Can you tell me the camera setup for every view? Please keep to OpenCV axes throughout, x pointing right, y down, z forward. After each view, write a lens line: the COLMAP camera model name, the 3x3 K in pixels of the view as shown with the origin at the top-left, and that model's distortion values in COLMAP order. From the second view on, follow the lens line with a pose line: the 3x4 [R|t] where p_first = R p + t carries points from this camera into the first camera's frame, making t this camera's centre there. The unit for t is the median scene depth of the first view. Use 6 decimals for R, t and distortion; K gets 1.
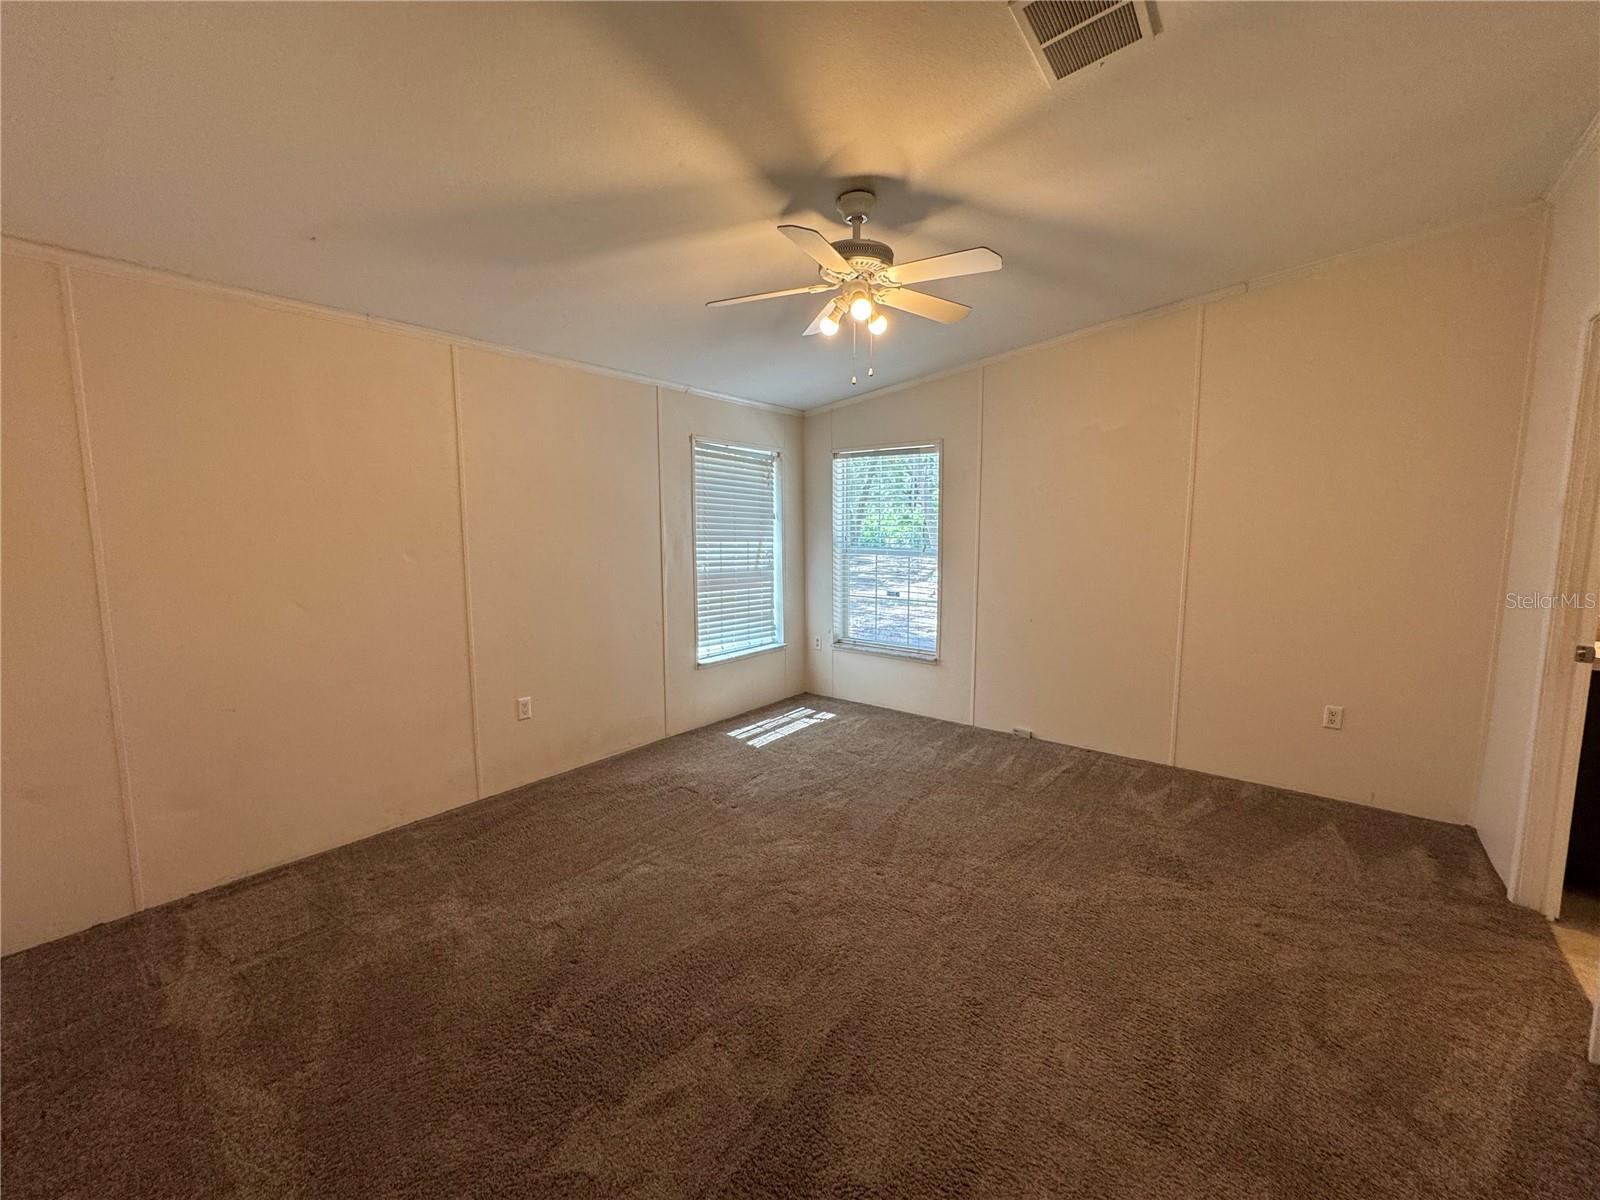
lens RADIAL K [[639.2, 0, 801.4], [0, 639.2, 596.8], [0, 0, 1]] dist [-0.001169, -0.000289]
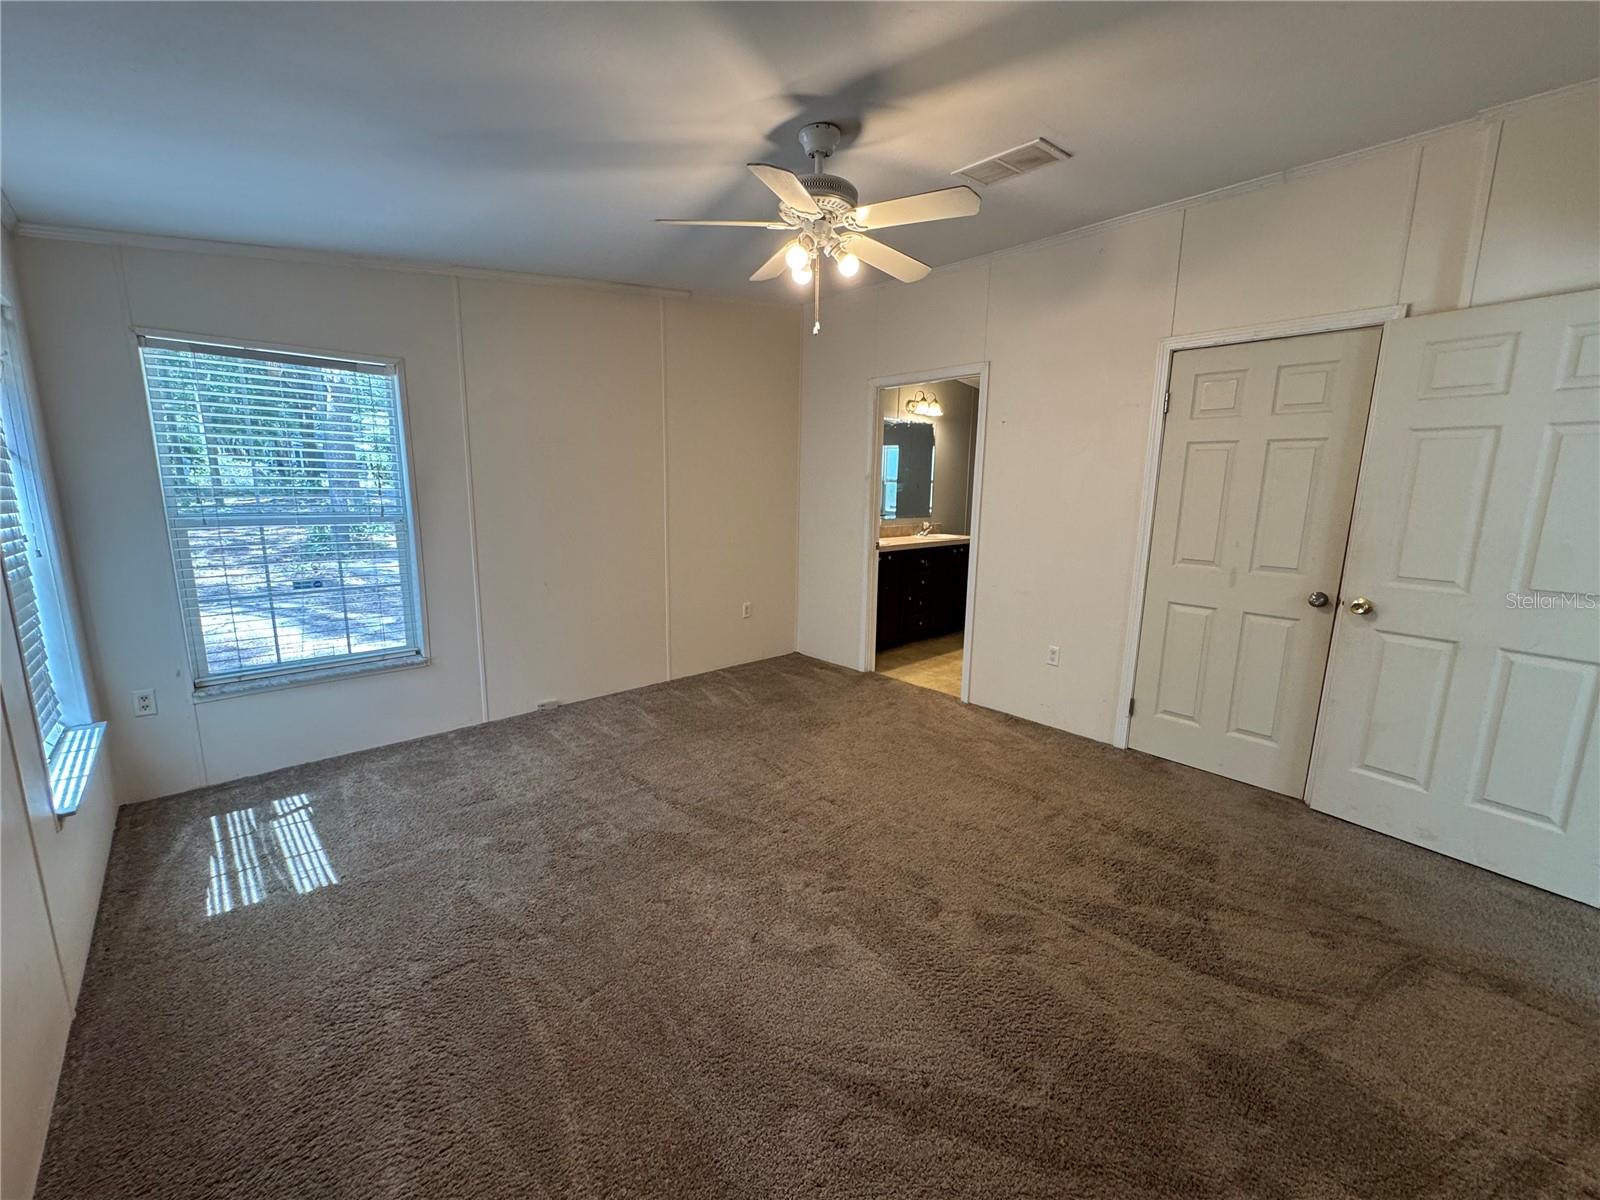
lens RADIAL K [[639.2, 0, 801.4], [0, 639.2, 596.8], [0, 0, 1]] dist [-0.001169, -0.000289]
pose [[0.144764, -0.171553, 0.974481, -0.535738], [0.093797, 0.982799, 0.159084, -0.062580], [-0.985011, 0.068373, 0.158365, 0.526535]]
